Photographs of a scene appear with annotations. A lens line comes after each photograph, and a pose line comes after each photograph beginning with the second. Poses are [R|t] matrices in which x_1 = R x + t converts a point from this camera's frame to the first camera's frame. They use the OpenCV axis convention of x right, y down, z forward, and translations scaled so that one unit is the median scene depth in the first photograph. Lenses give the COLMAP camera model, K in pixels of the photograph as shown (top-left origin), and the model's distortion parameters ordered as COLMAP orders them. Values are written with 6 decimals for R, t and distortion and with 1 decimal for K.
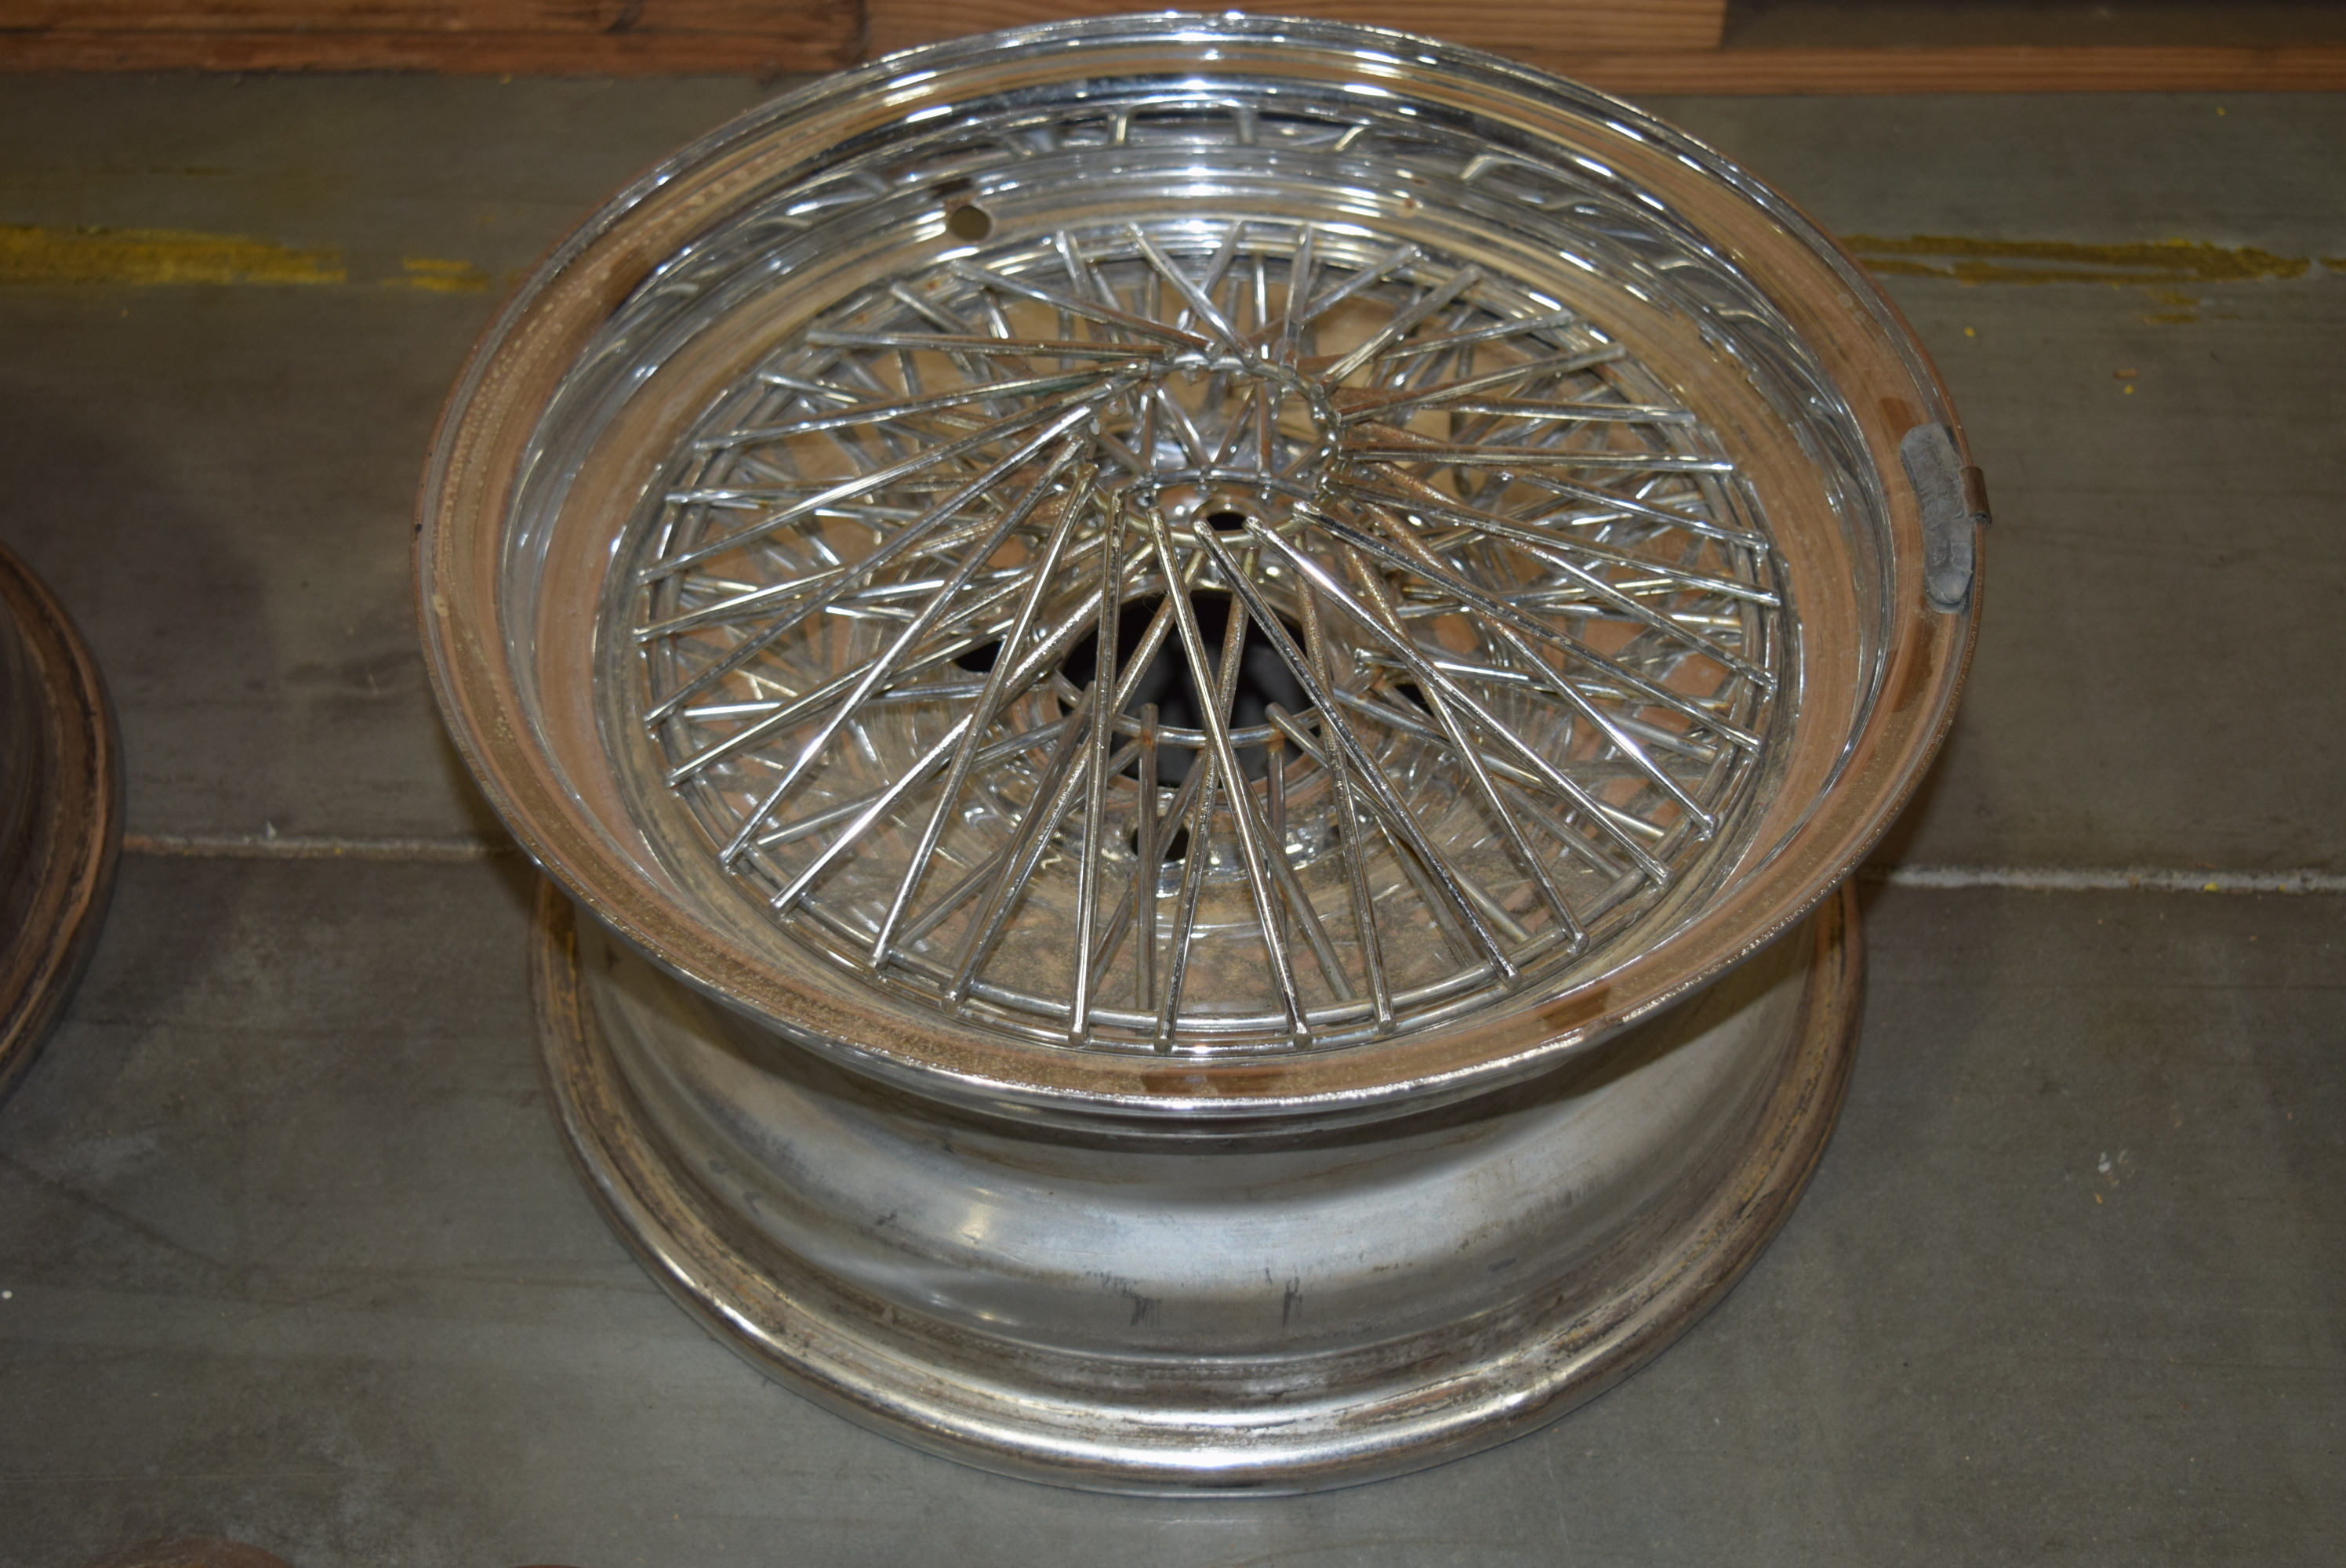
lens RADIAL K [[3043.5, 0, 1159.2], [0, 3043.5, 778.1], [0, 0, 1]] dist [-0.031544, 0.000000]
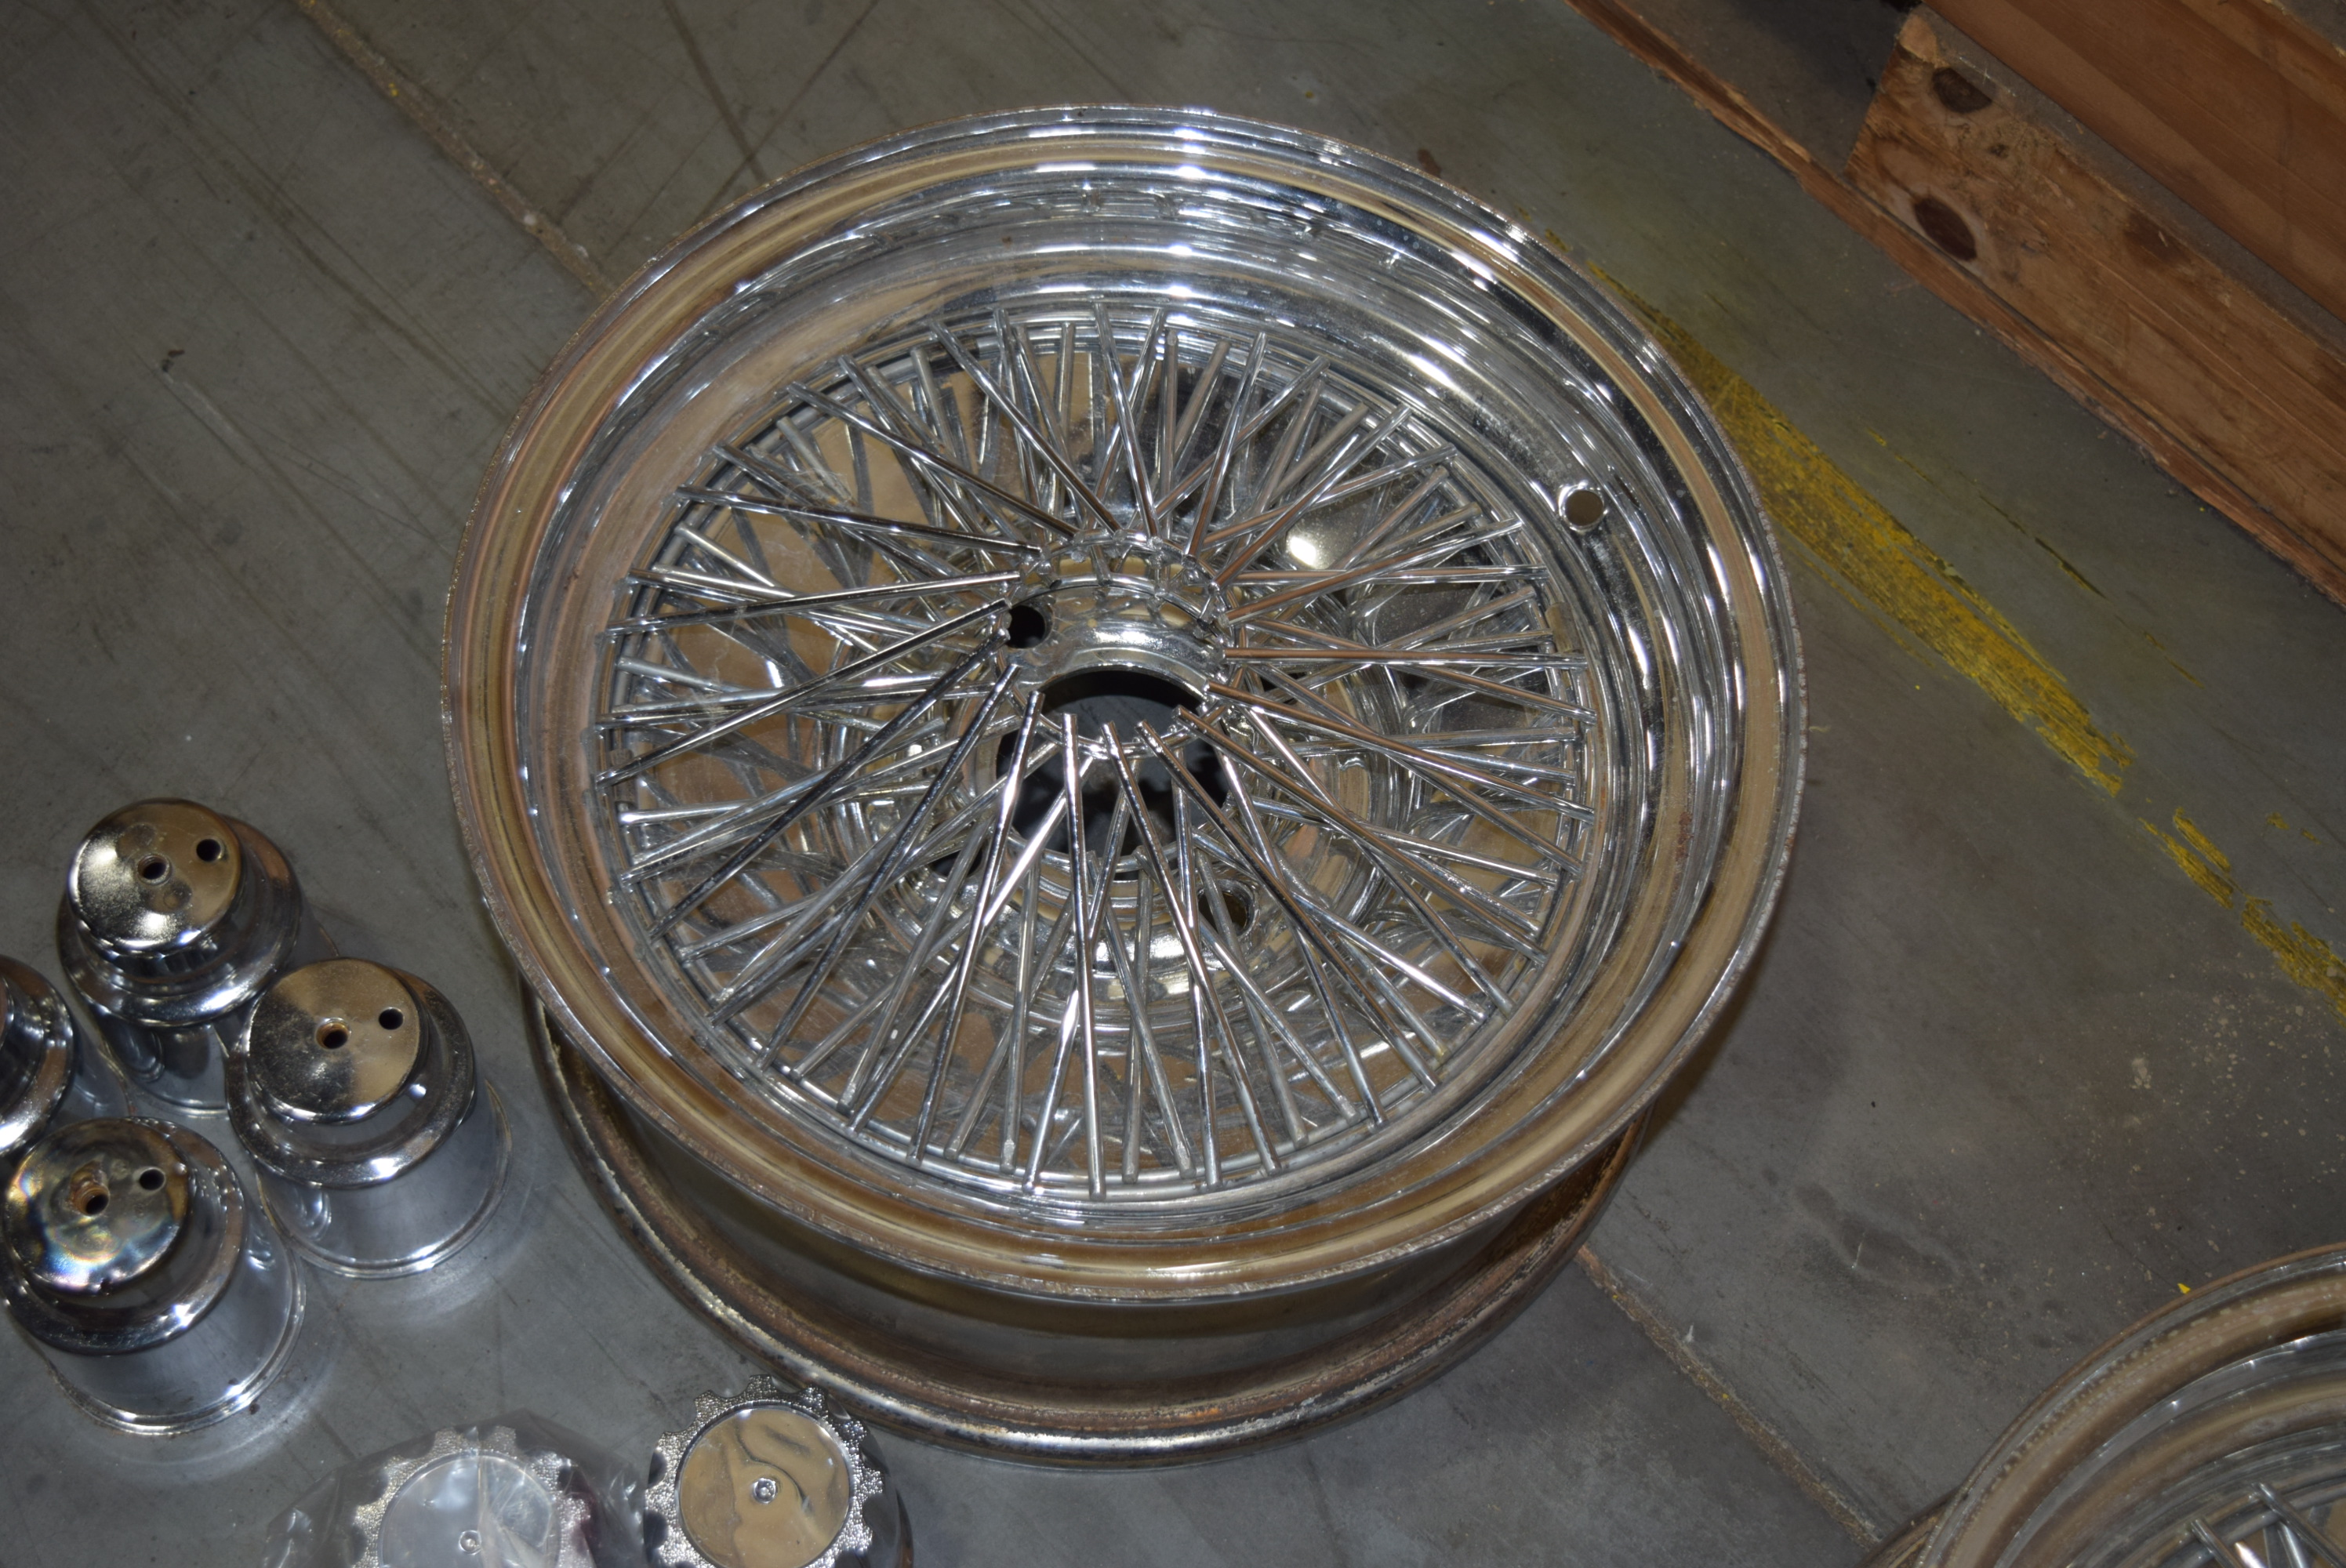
lens RADIAL K [[3043.5, 0, 1183.8], [0, 3043.5, 780.6], [0, 0, 1]] dist [-0.031544, 0.000000]
pose [[0.703000, 0.651022, -0.286288, -0.264114], [-0.576562, 0.757383, 0.306509, -0.385434], [0.416373, -0.050413, 0.907795, -0.020552]]
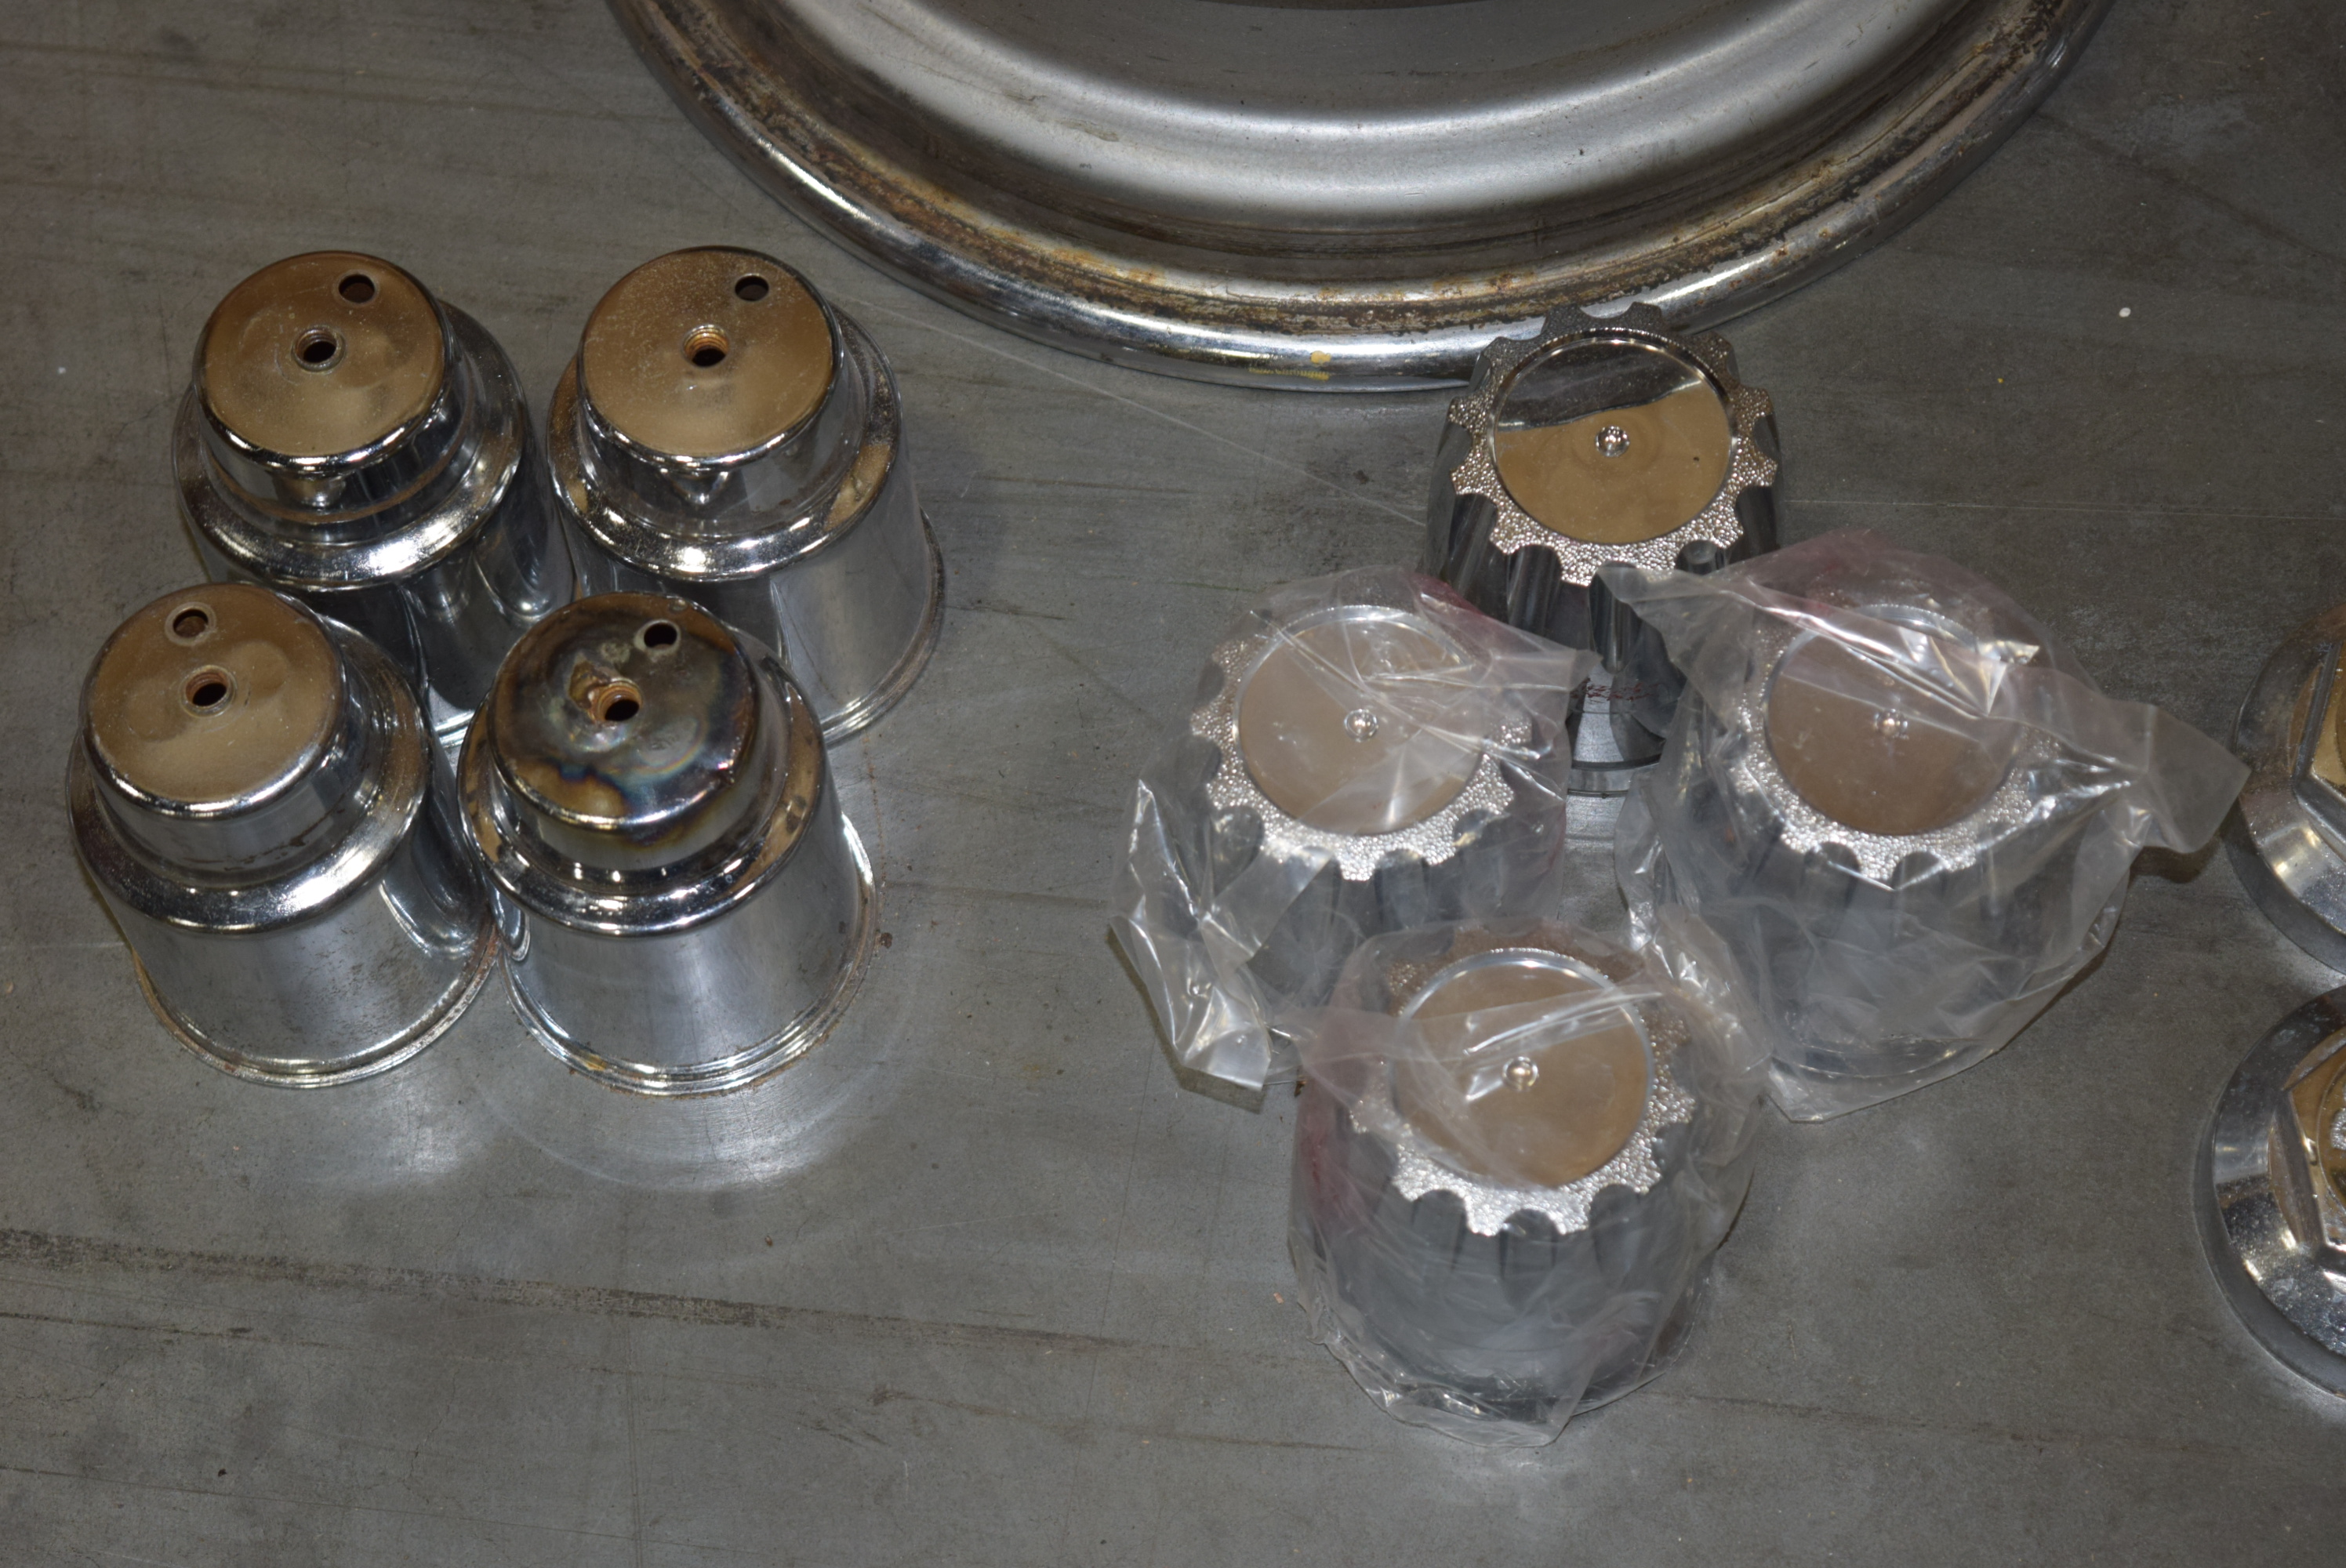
lens RADIAL K [[5078.3, 0, 1152.7], [0, 5078.3, 767.8], [0, 0, 1]] dist [-0.053627, 0.000000]
pose [[0.994471, 0.066397, -0.081353, -0.504650], [-0.043997, 0.966902, 0.251324, -0.037951], [0.095348, -0.246356, 0.964478, -0.376188]]
